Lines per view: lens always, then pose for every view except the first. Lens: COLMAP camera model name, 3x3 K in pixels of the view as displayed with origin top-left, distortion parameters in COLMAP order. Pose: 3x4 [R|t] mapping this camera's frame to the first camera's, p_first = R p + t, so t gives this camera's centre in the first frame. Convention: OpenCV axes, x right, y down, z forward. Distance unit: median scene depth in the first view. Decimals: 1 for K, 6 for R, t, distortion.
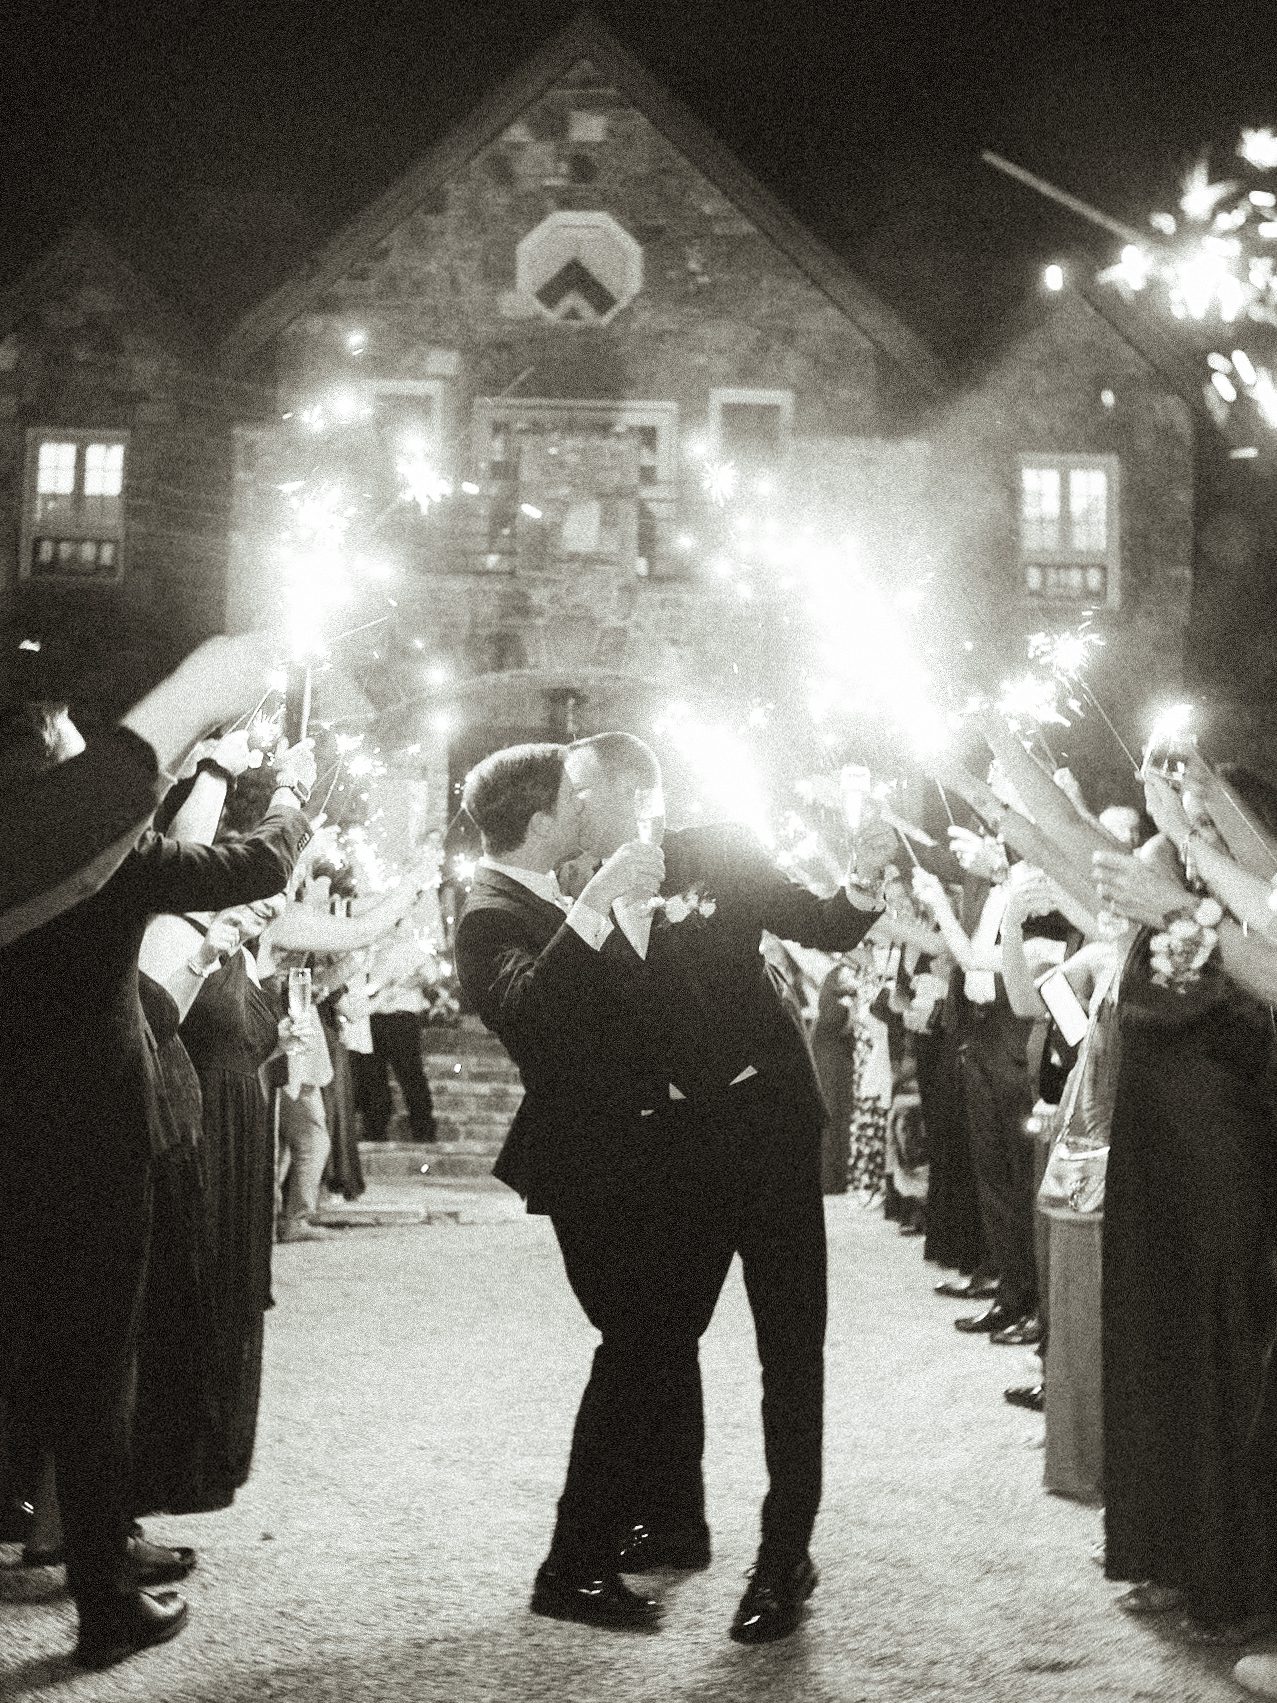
lens RADIAL K [[1830.6, 0, 638.5], [0, 1830.6, 851.5], [0, 0, 1]] dist [0.004118, -0.026500]
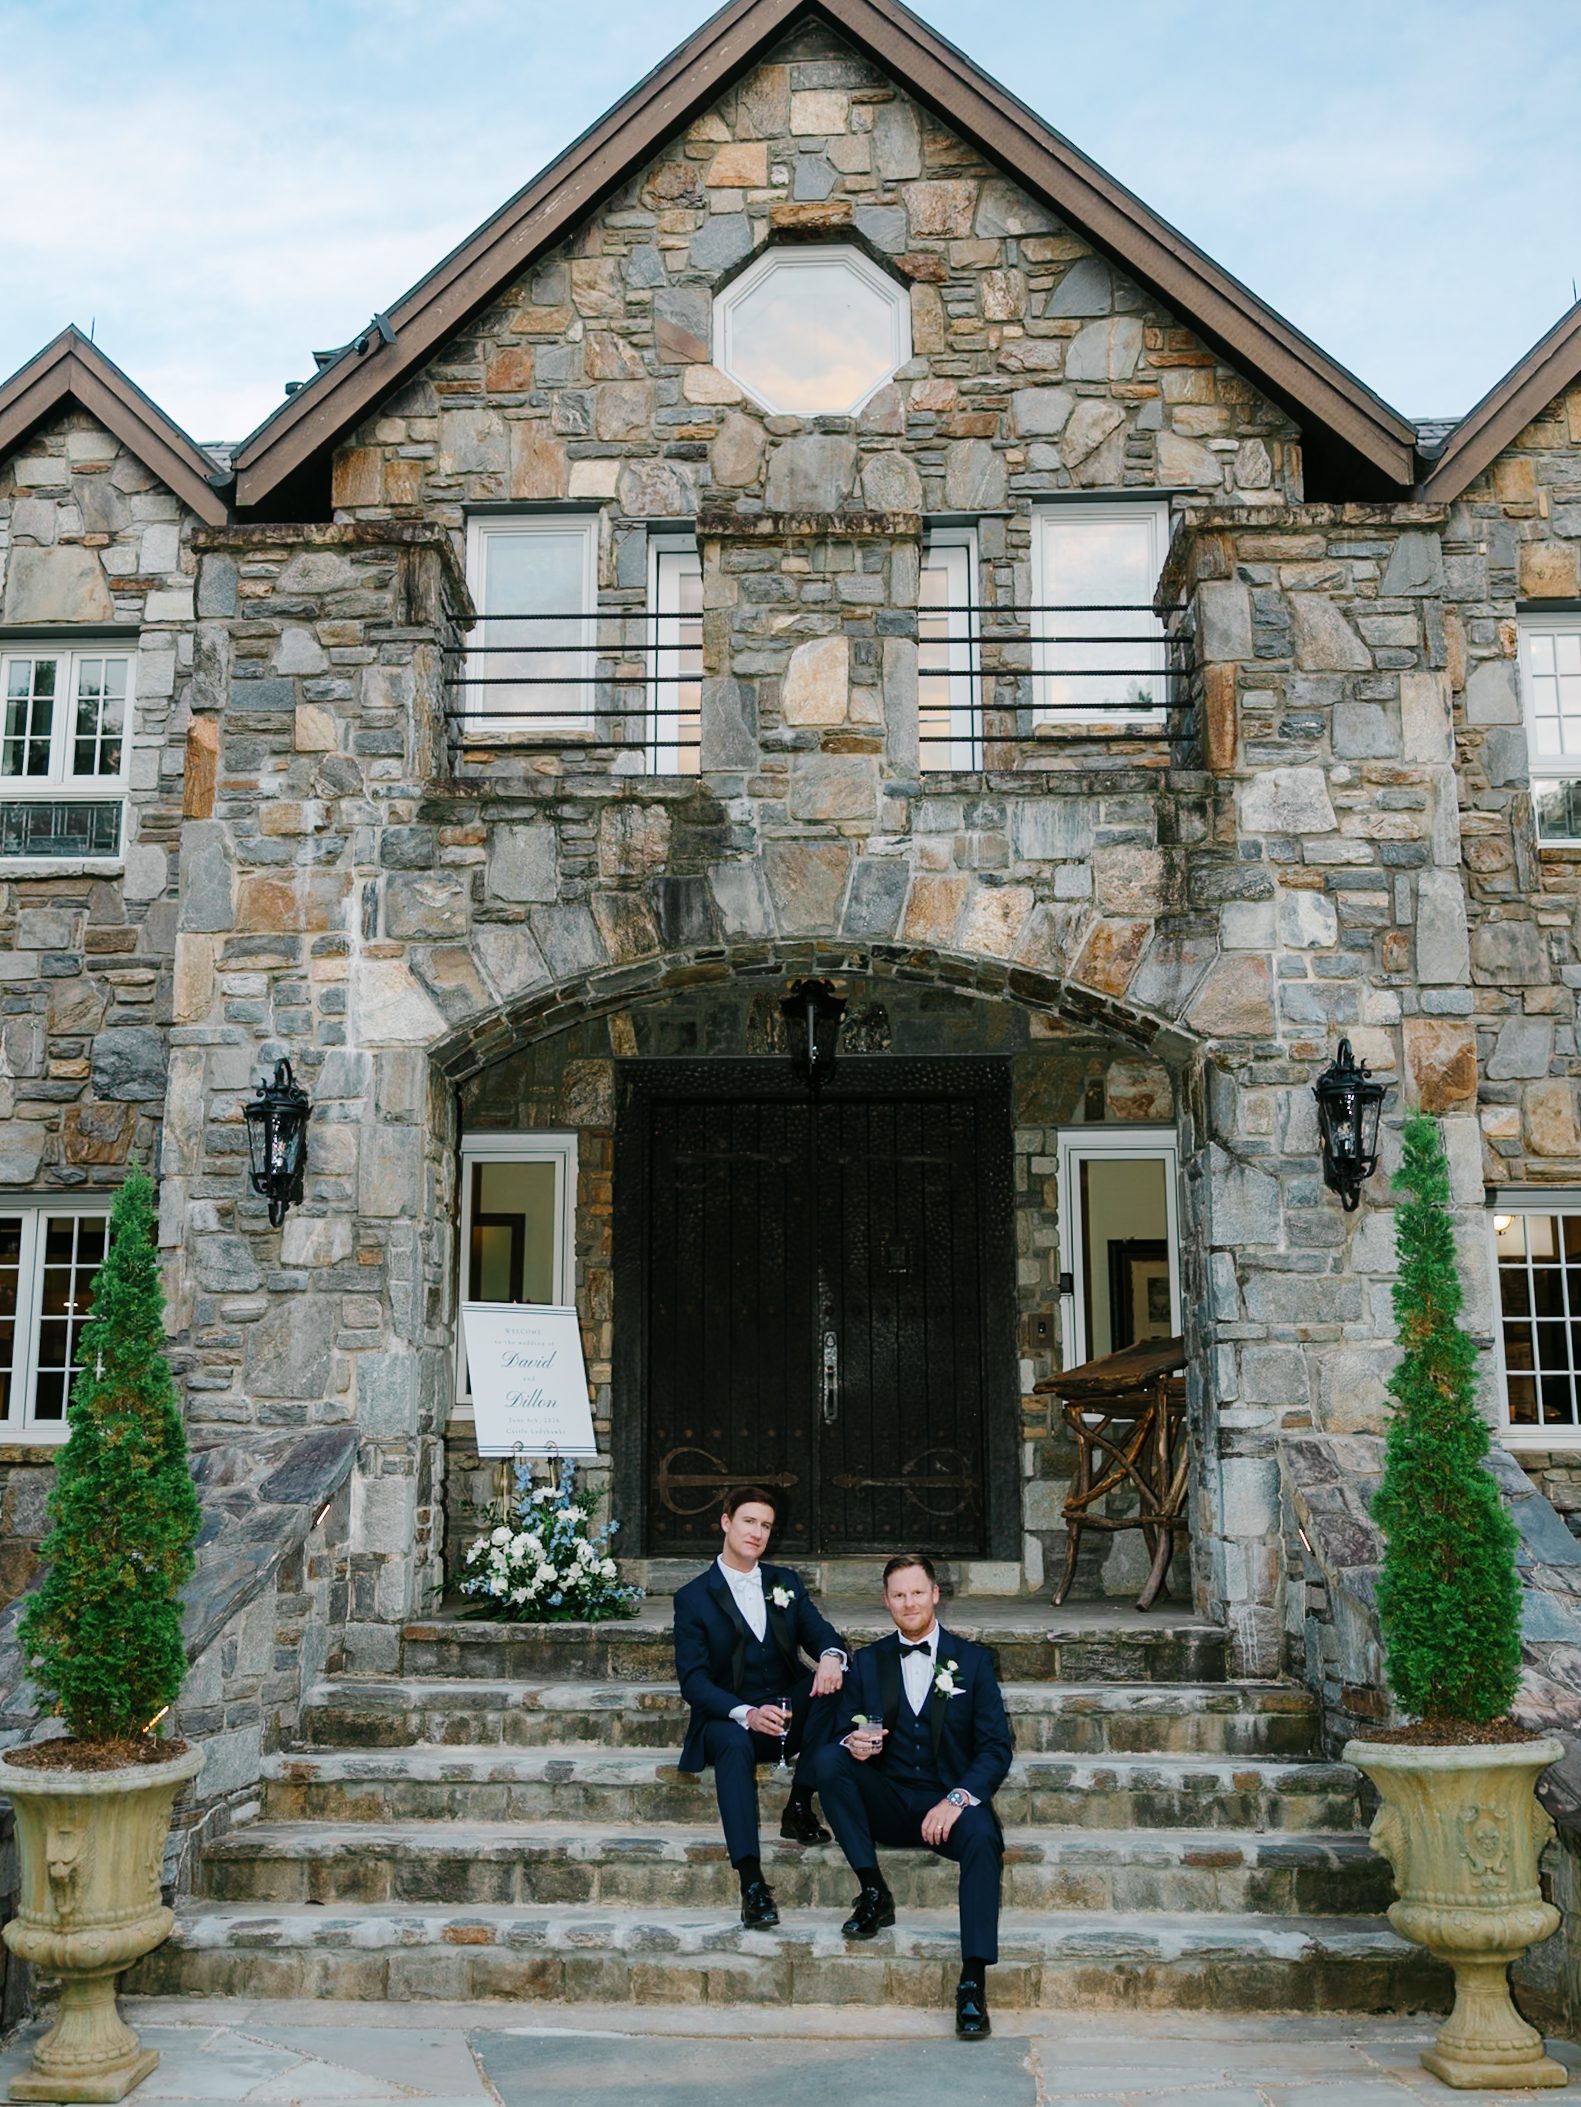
lens RADIAL K [[1758.4, 0, 790.5], [0, 1758.4, 1053.5], [0, 0, 1]] dist [0.001583, -0.002445]
pose [[0.996351, -0.035742, -0.077504, -0.001613], [0.027875, 0.994565, -0.100317, -0.013166], [0.080668, 0.097791, 0.991932, 0.486210]]
